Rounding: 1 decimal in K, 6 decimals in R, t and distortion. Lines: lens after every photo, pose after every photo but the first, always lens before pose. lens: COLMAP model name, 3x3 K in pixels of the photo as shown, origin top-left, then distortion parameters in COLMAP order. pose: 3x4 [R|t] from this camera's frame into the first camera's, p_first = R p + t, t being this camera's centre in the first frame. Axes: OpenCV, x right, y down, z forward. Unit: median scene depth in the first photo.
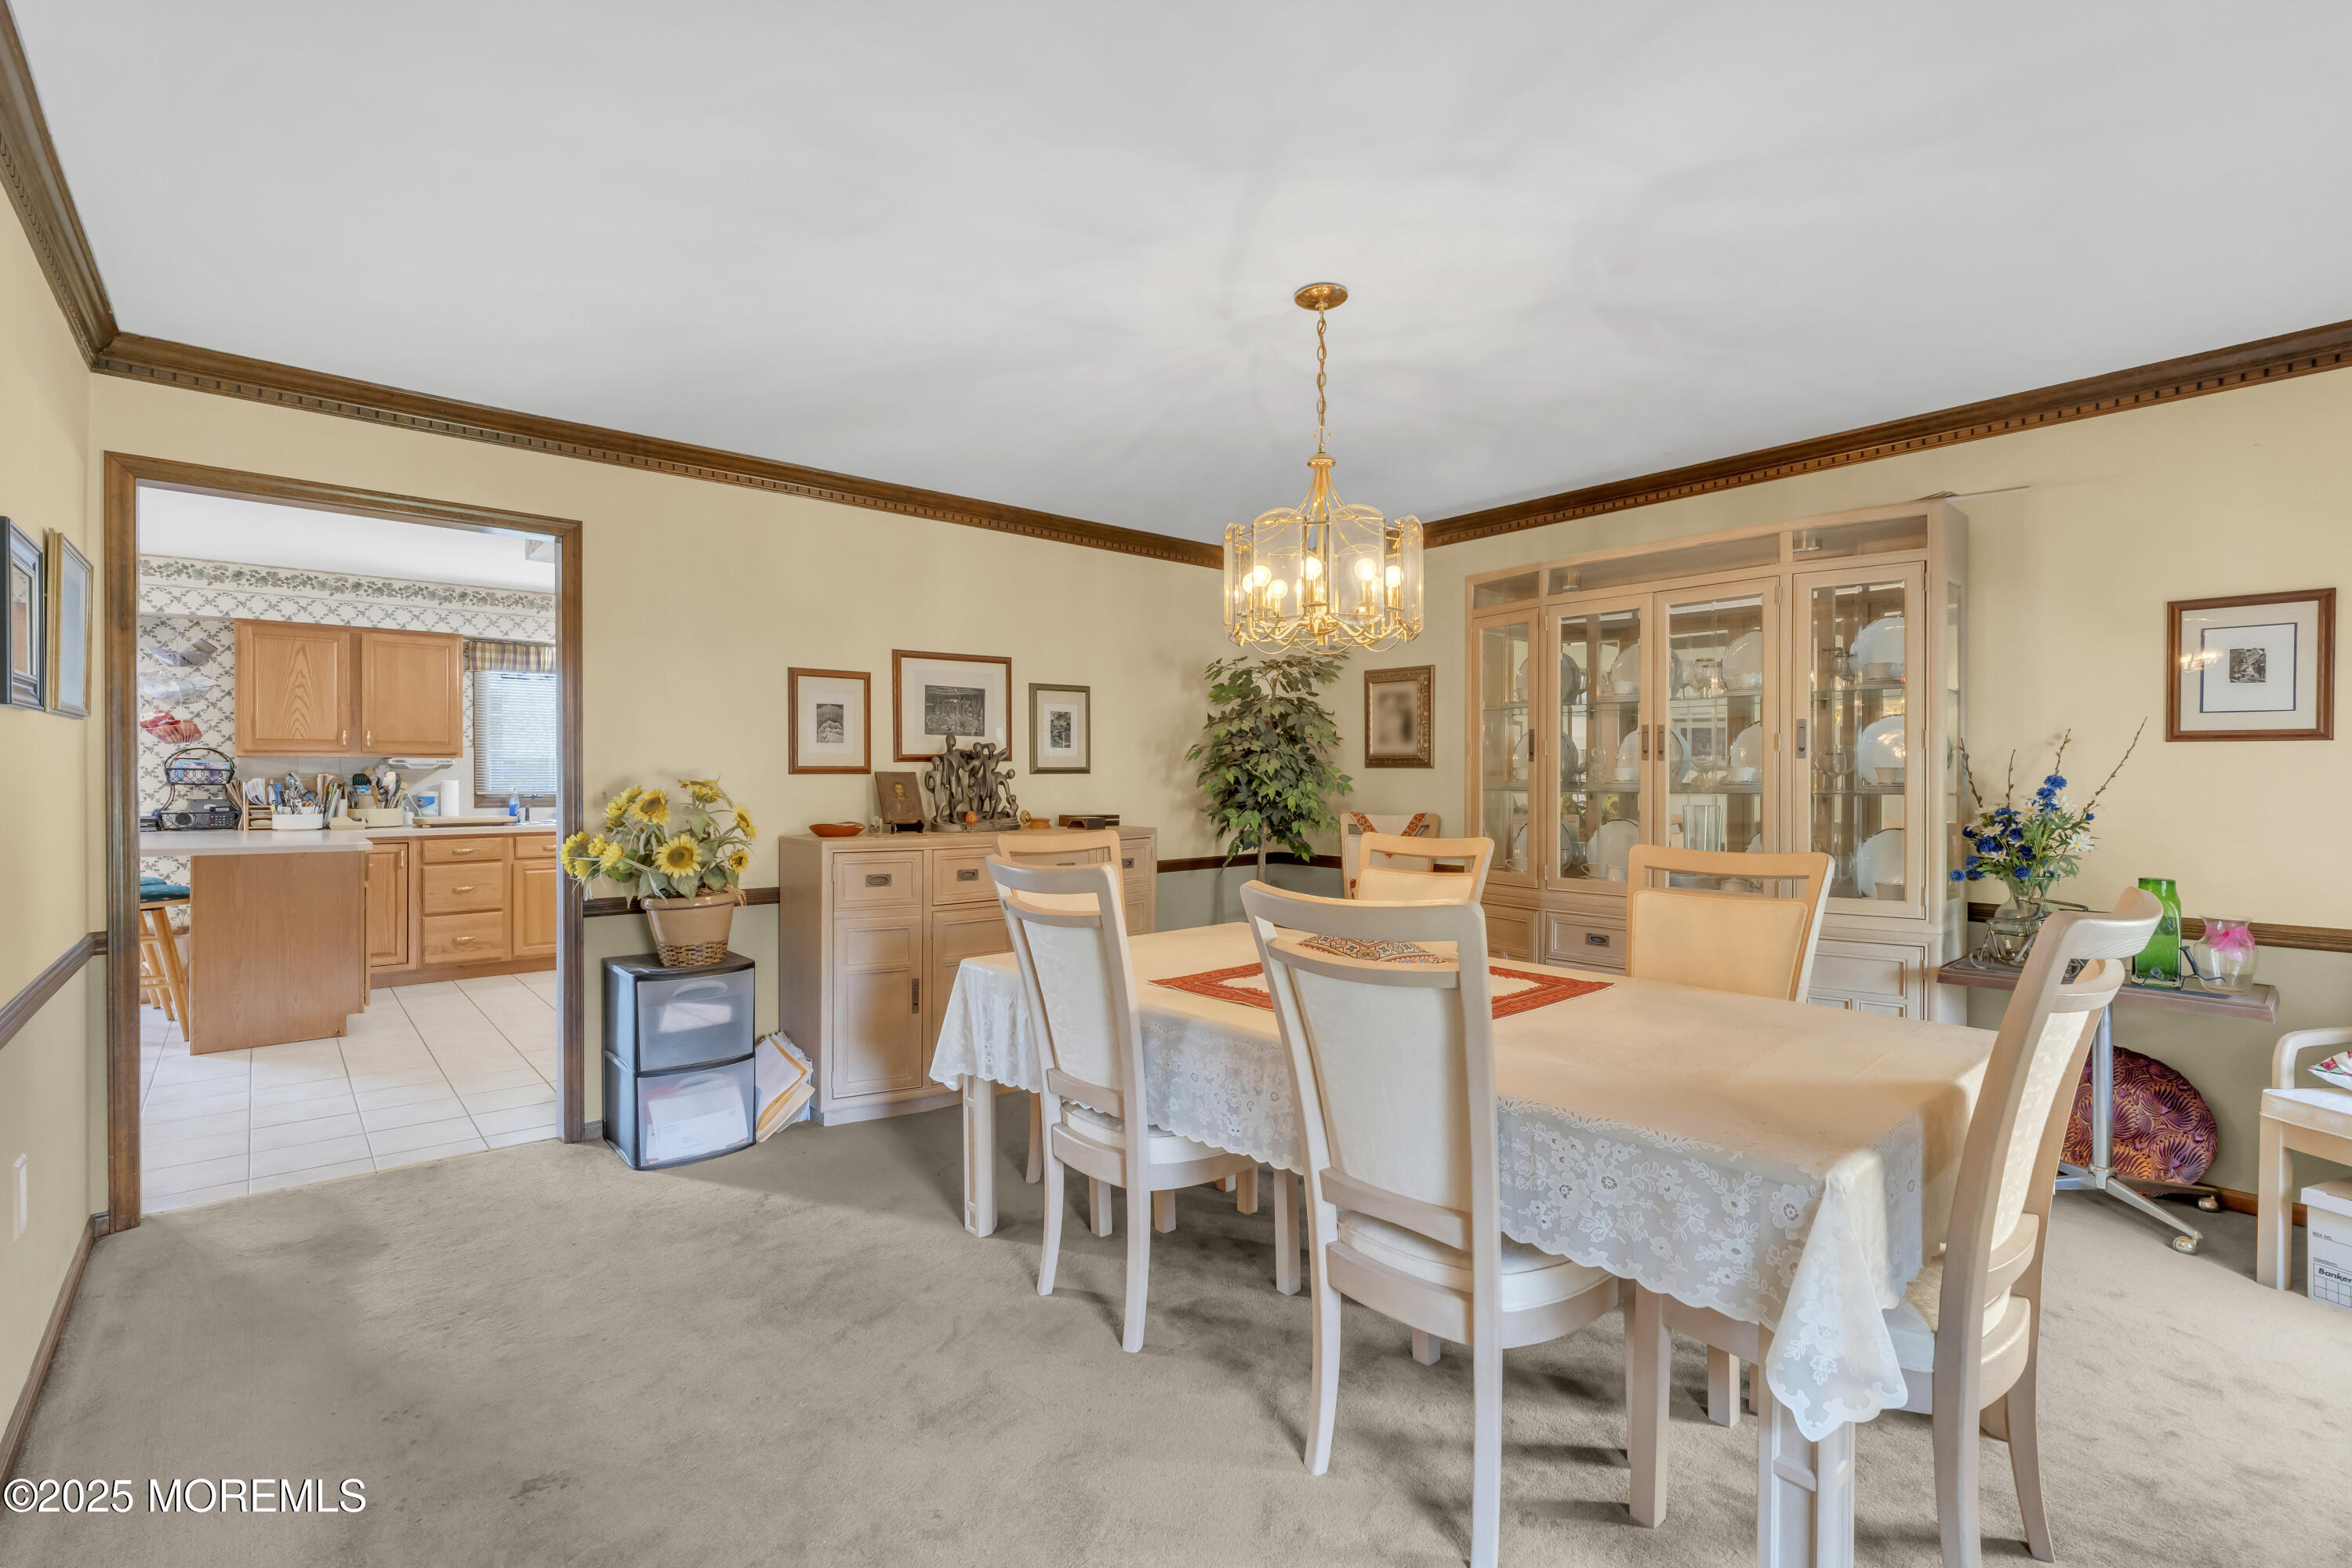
lens RADIAL K [[1063.8, 0, 1176.4], [0, 1063.8, 788.7], [0, 0, 1]] dist [-0.015396, 0.000098]
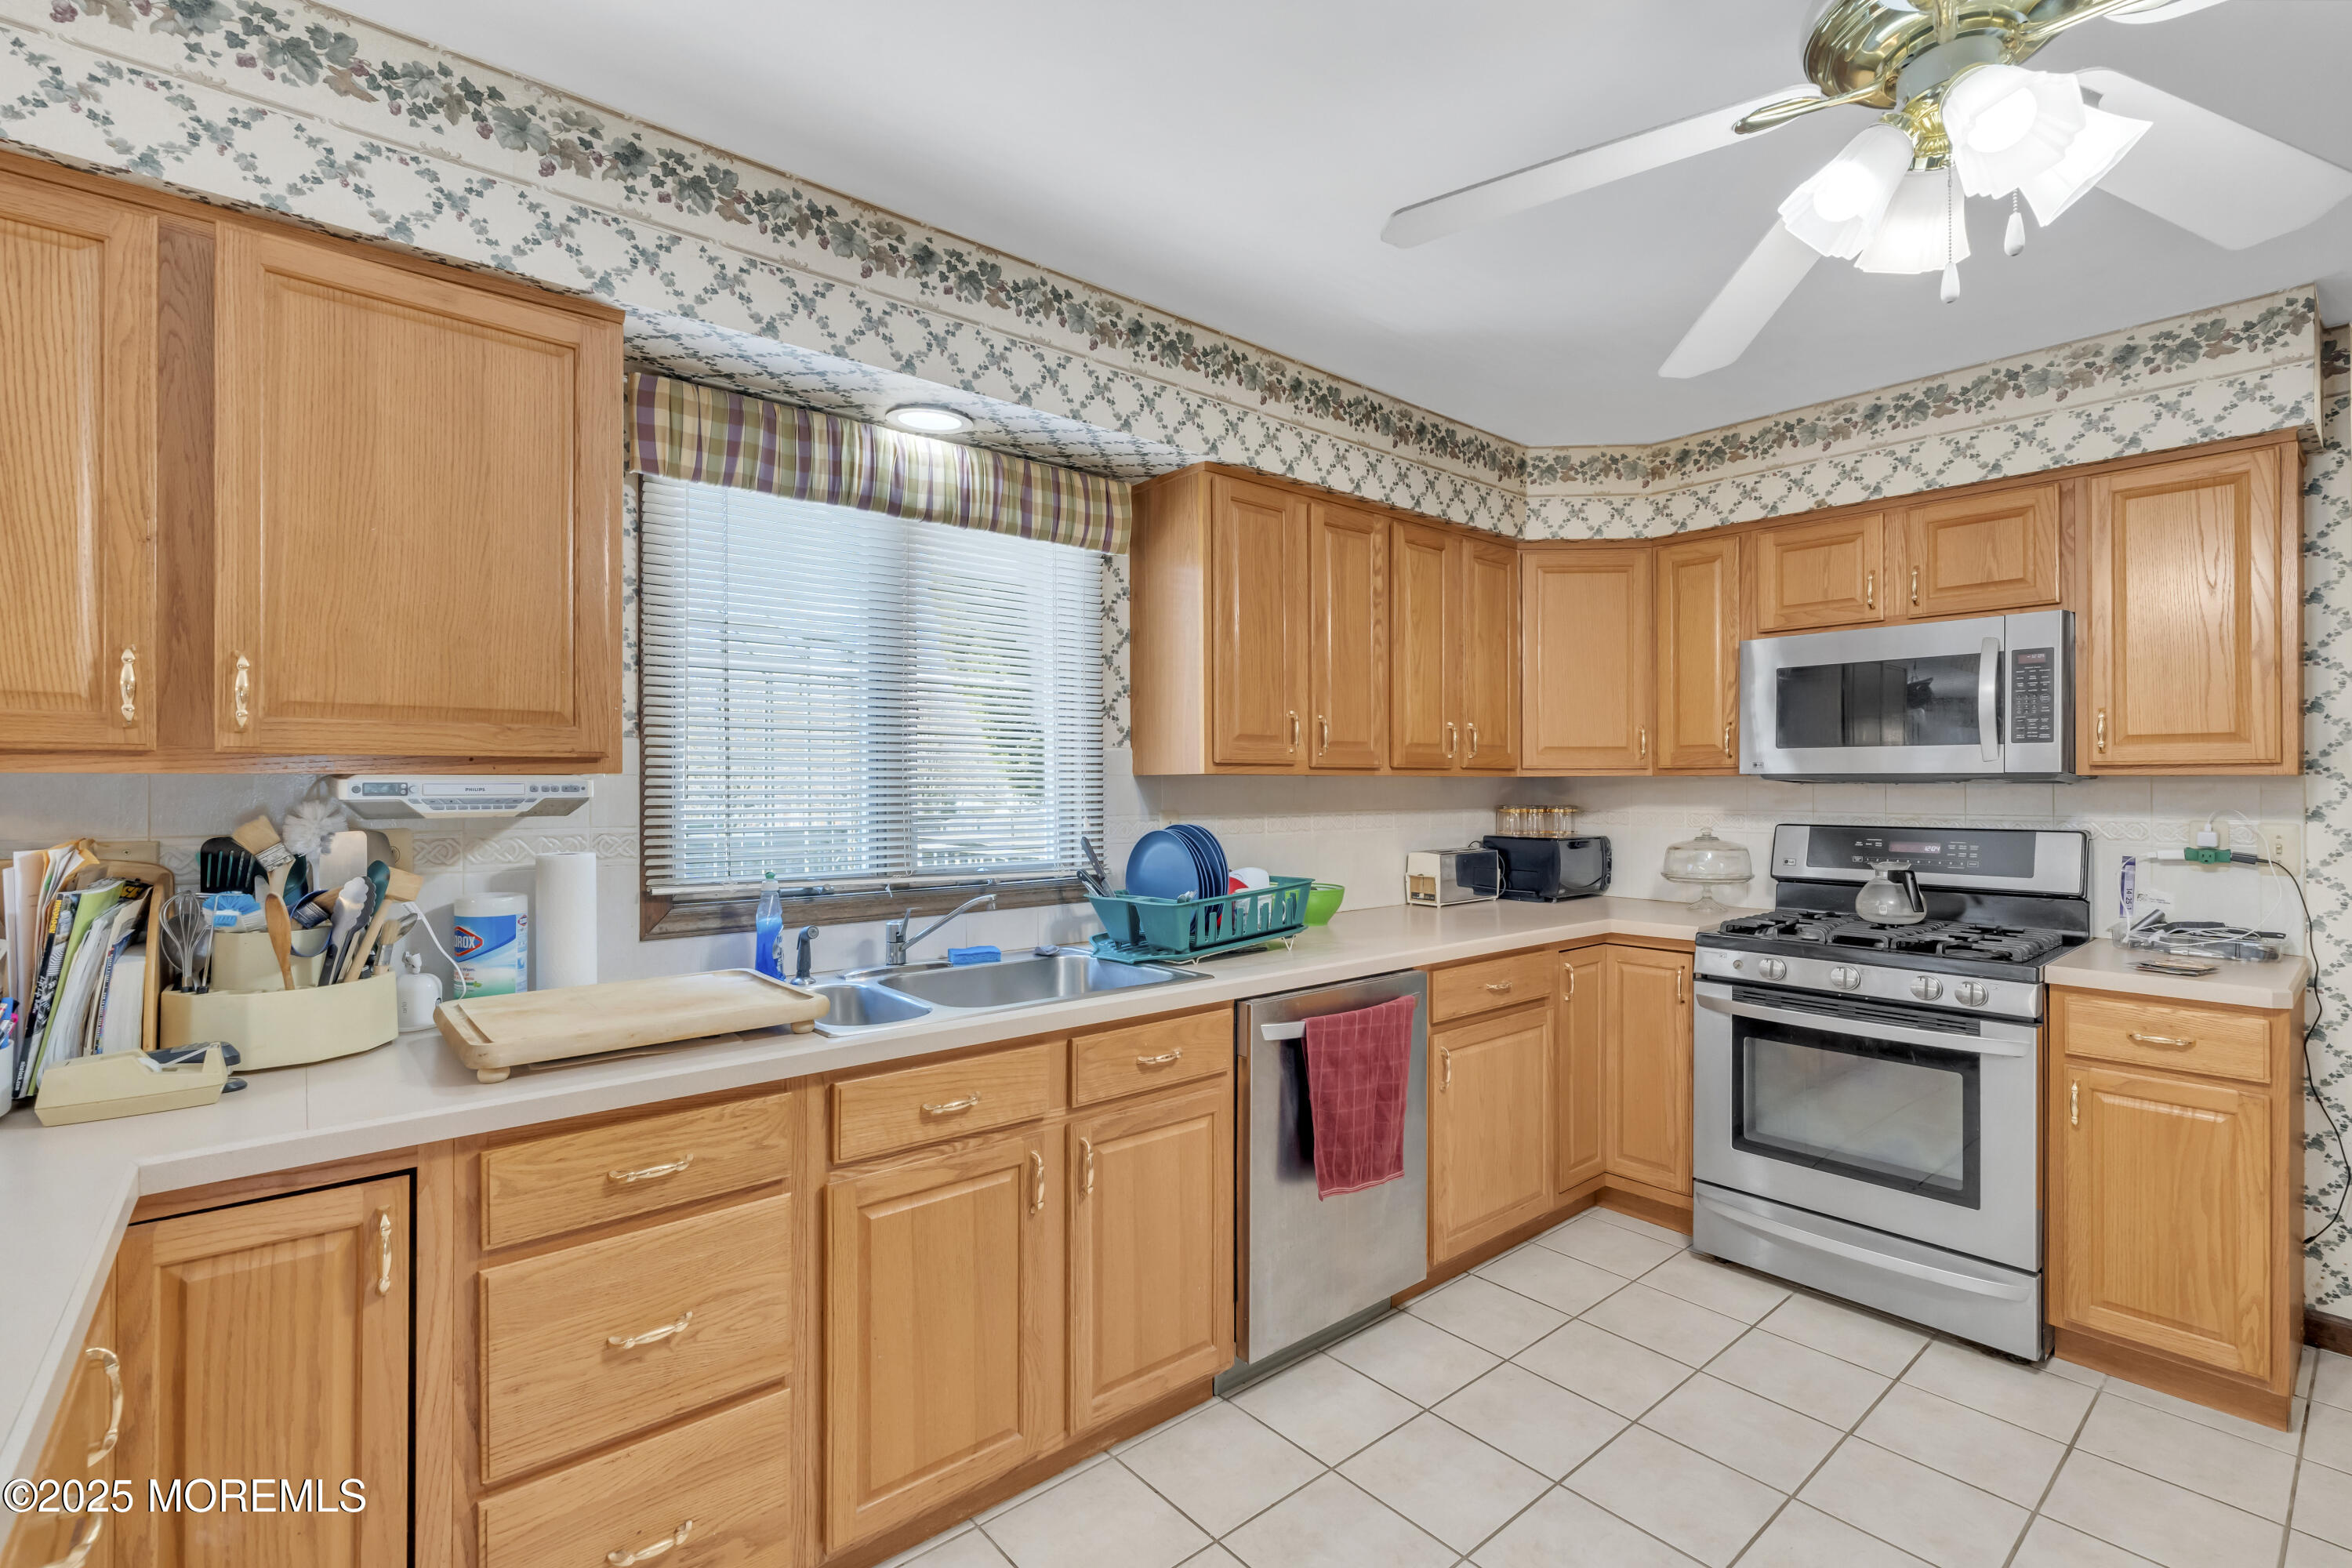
lens RADIAL K [[1063.8, 0, 1168.3], [0, 1063.8, 789.1], [0, 0, 1]] dist [-0.015396, 0.000098]
pose [[0.999730, 0.001432, -0.023197, -0.542901], [-0.001516, 0.999992, -0.003606, -0.025229], [0.023192, 0.003640, 0.999724, 0.752037]]
